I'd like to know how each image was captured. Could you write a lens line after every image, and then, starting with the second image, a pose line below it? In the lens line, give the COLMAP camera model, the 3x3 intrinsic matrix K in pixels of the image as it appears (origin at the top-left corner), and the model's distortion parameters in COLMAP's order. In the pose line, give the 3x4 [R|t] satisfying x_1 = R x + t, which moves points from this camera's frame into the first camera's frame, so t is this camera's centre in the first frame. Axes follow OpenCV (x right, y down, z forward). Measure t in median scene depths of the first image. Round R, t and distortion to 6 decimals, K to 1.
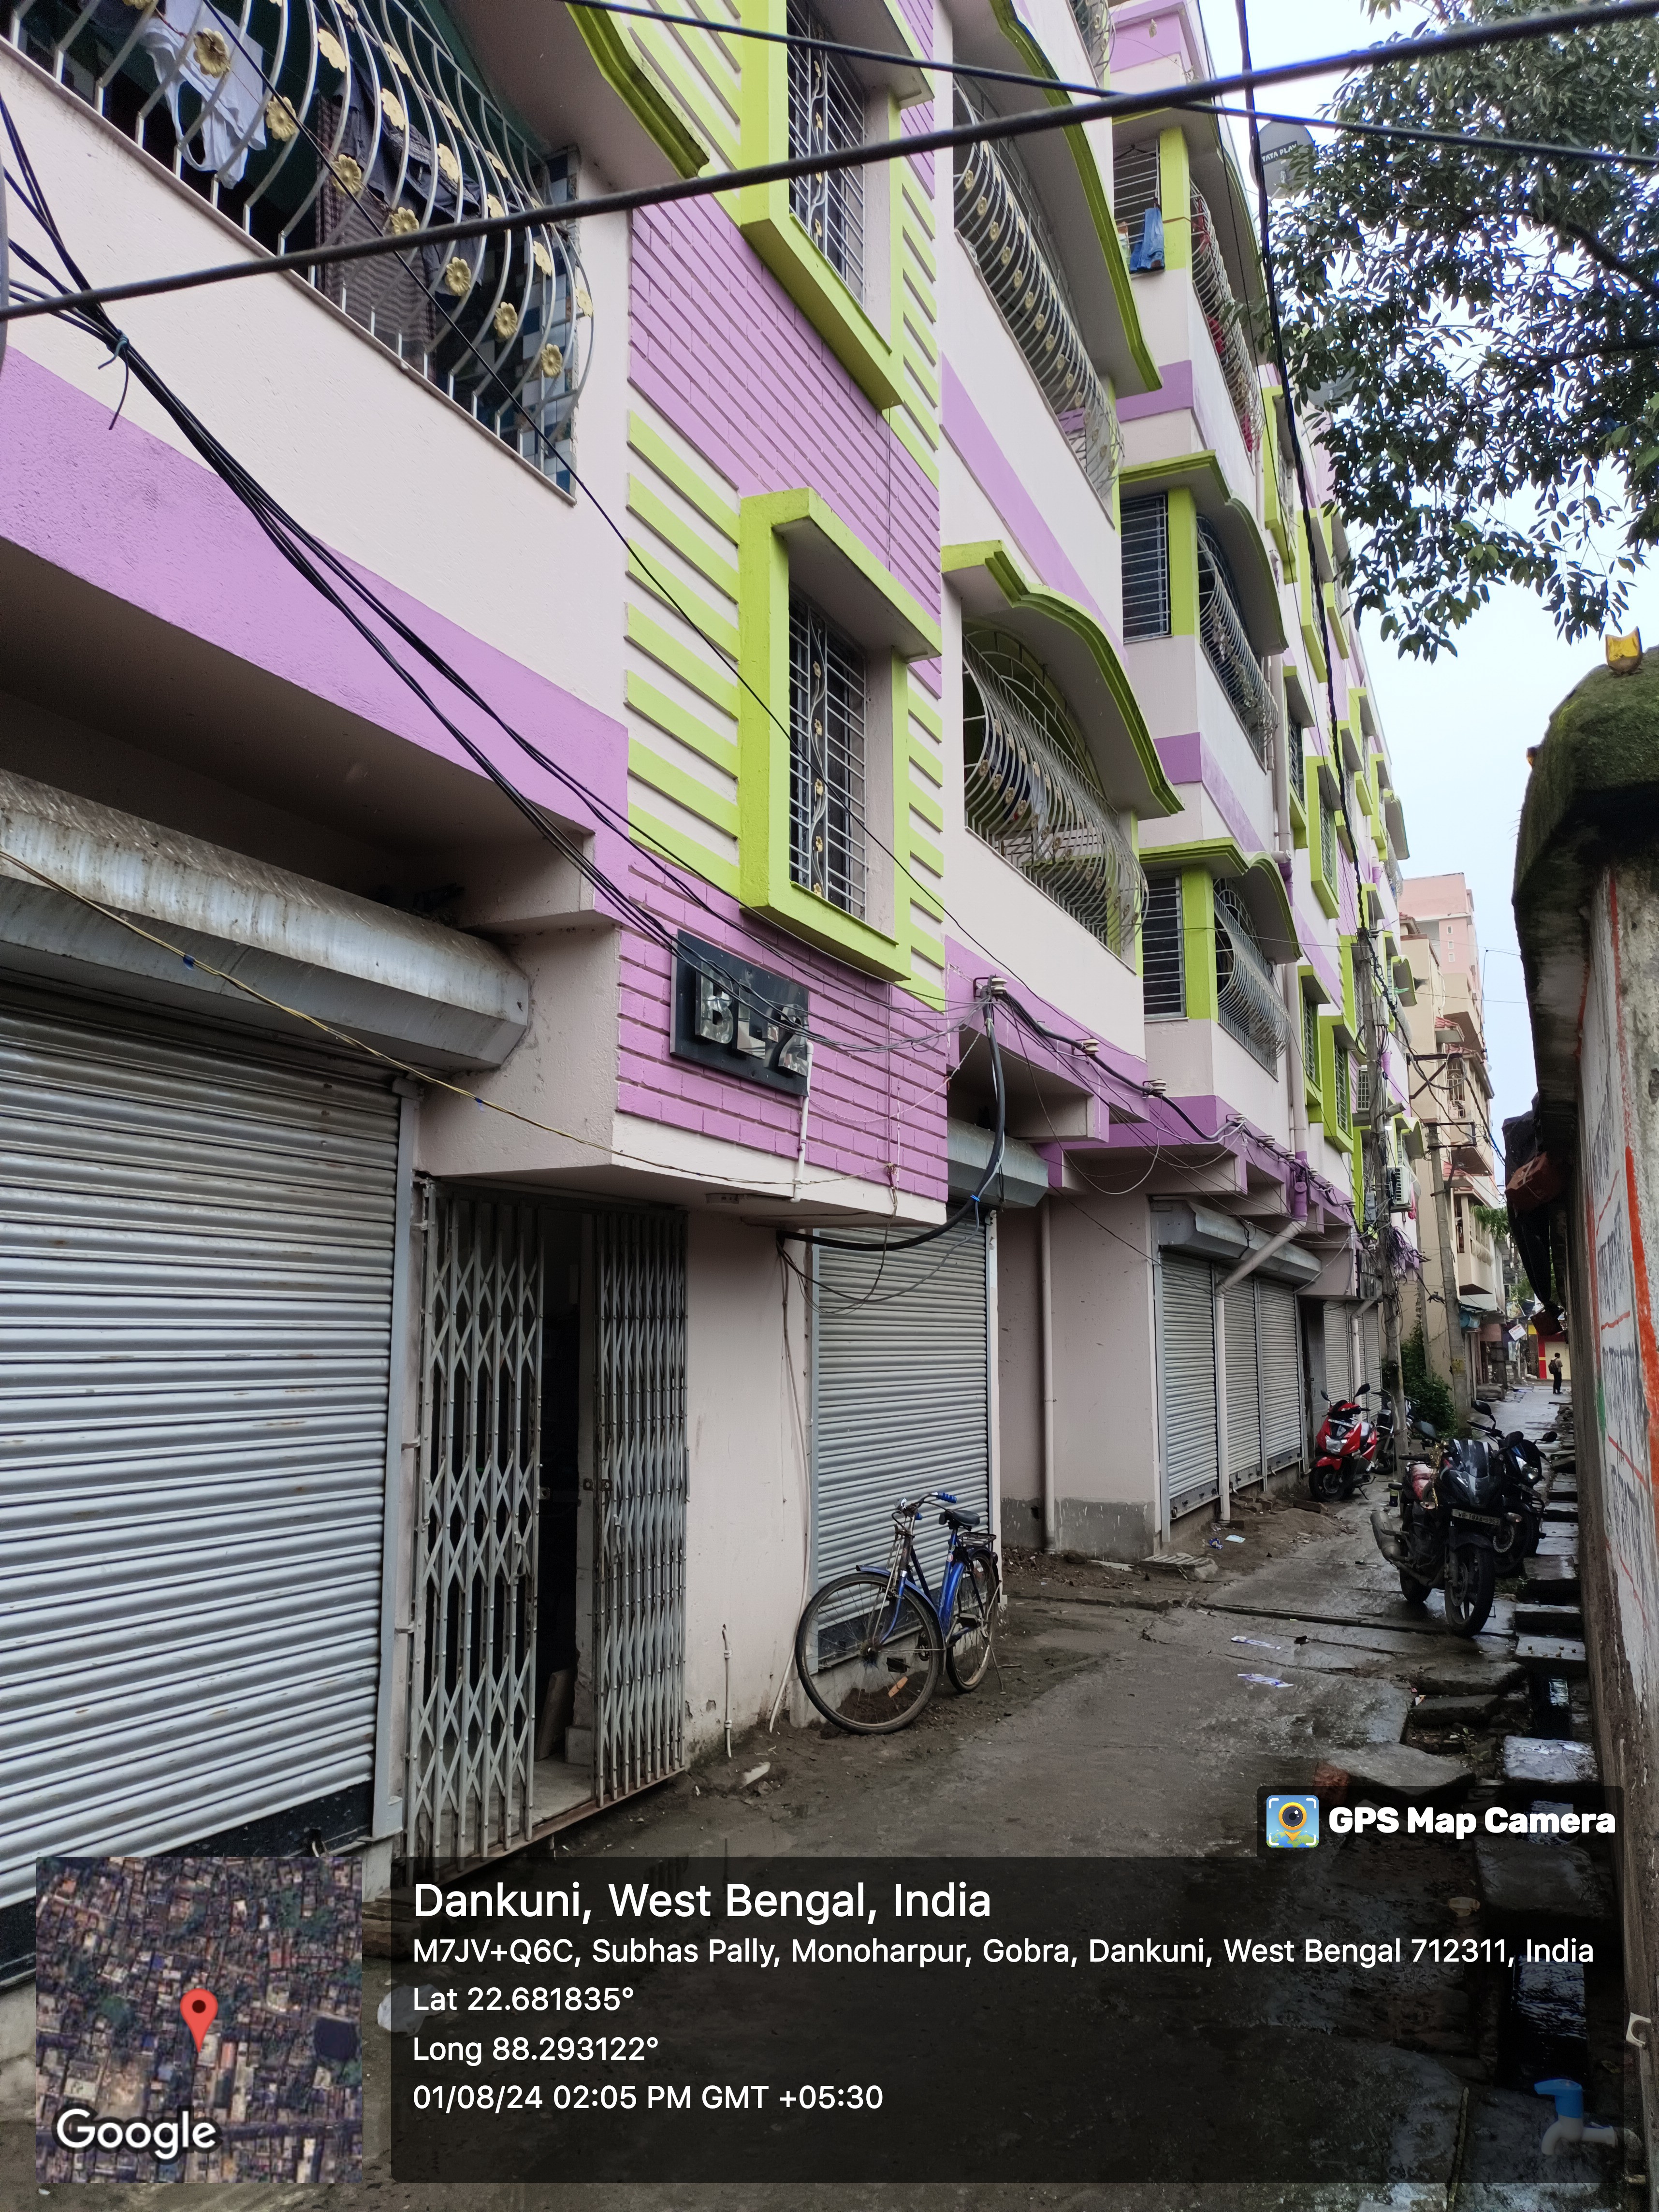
lens RADIAL K [[1624.4, 0, 829.7], [0, 1624.4, 1115.3], [0, 0, 1]] dist [0.037736, 0.003251]
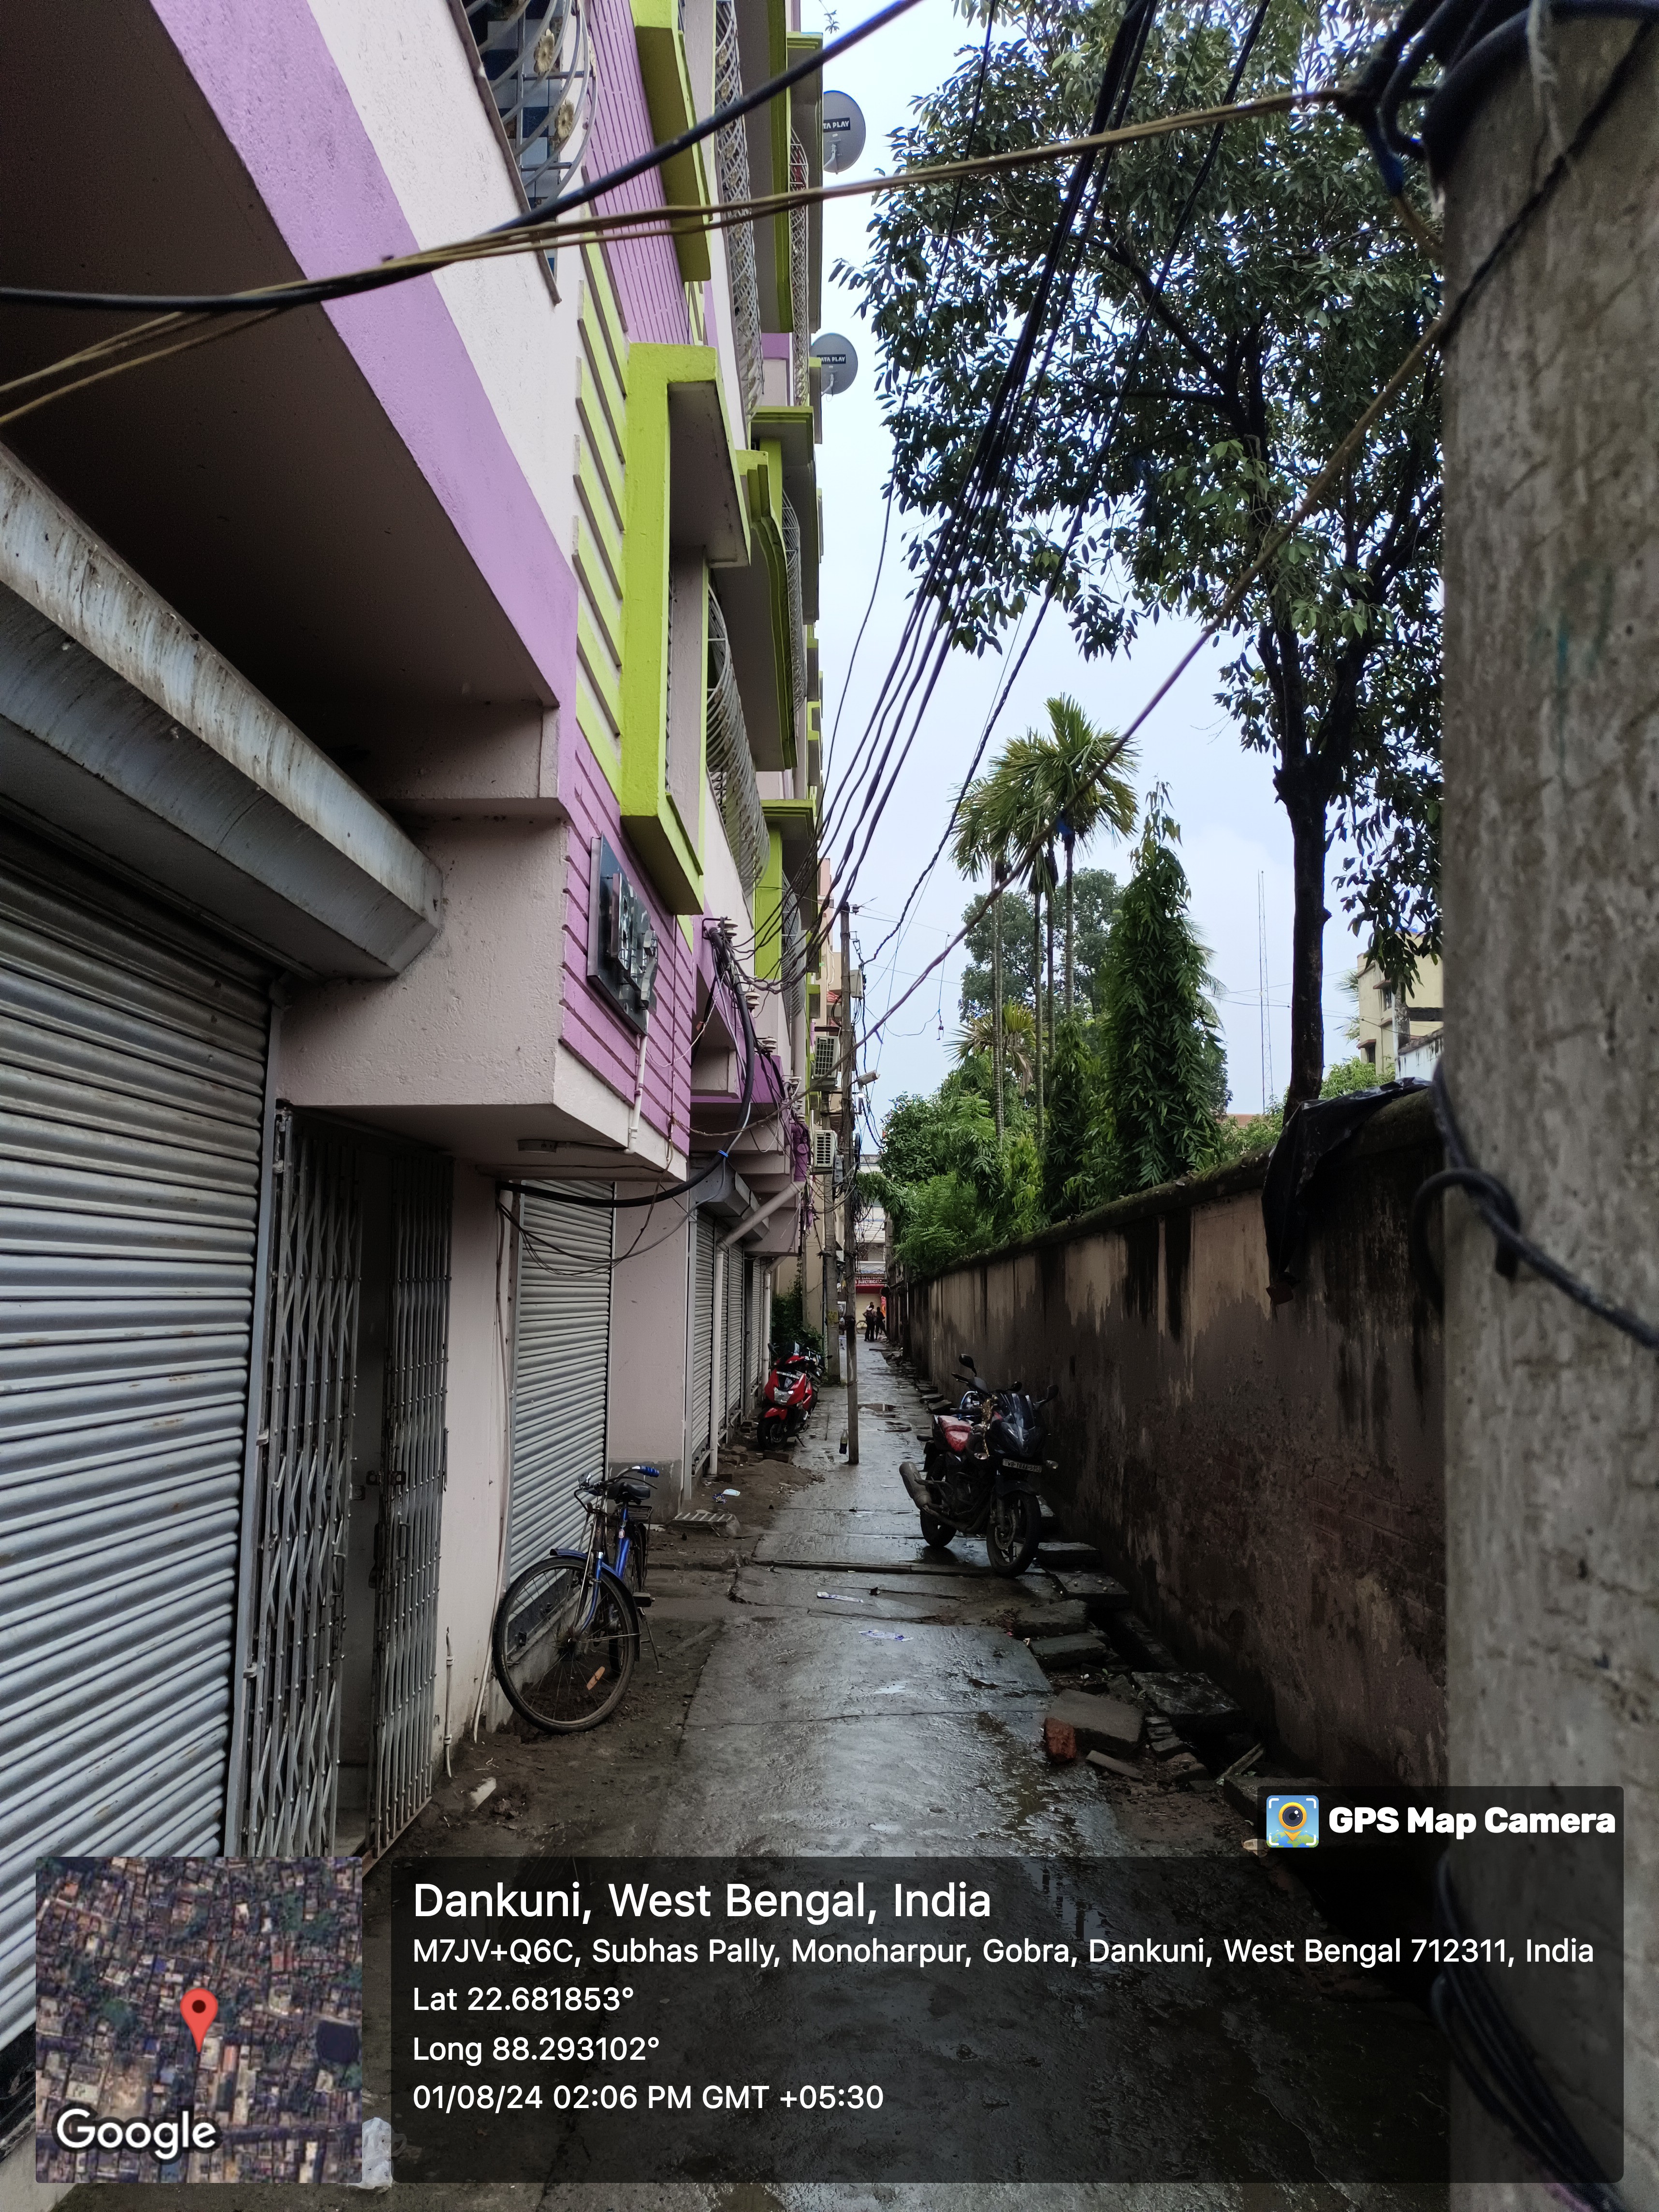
lens RADIAL K [[1631.0, 0, 829.5], [0, 1631.0, 1106.0], [0, 0, 1]] dist [0.030492, -0.008226]
pose [[0.920874, 0.050314, 0.386600, -0.118004], [-0.059887, 0.998124, 0.012748, 0.004301], [-0.385233, -0.034891, 0.922160, 0.060013]]
